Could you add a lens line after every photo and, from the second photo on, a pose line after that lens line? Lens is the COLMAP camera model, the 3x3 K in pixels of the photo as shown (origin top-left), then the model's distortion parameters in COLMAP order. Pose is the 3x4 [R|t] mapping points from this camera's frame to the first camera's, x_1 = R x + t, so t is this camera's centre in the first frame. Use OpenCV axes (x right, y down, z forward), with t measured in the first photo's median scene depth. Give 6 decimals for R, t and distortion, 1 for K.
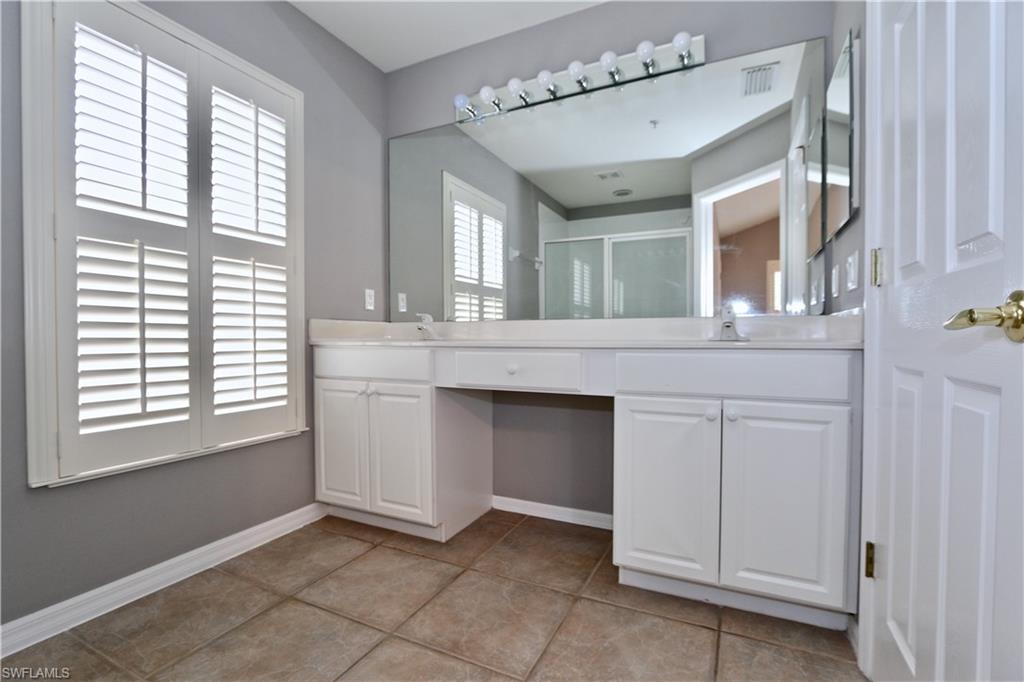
lens RADIAL K [[469.2, 0, 512.4], [0, 469.2, 347.2], [0, 0, 1]] dist [-0.014805, 0.000943]
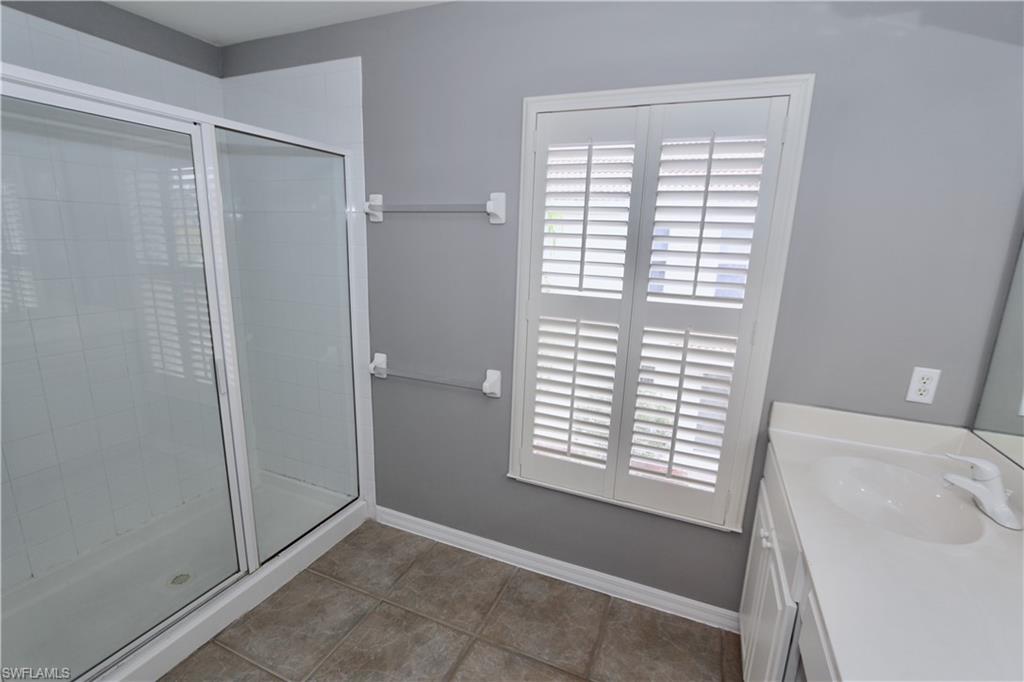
lens RADIAL K [[469.2, 0, 512.4], [0, 469.2, 347.2], [0, 0, 1]] dist [-0.014805, 0.000943]
pose [[0.049189, 0.225173, -0.973076, 0.317908], [-0.058169, 0.973248, 0.222272, -0.363862], [0.997094, 0.045669, 0.060972, 0.688723]]
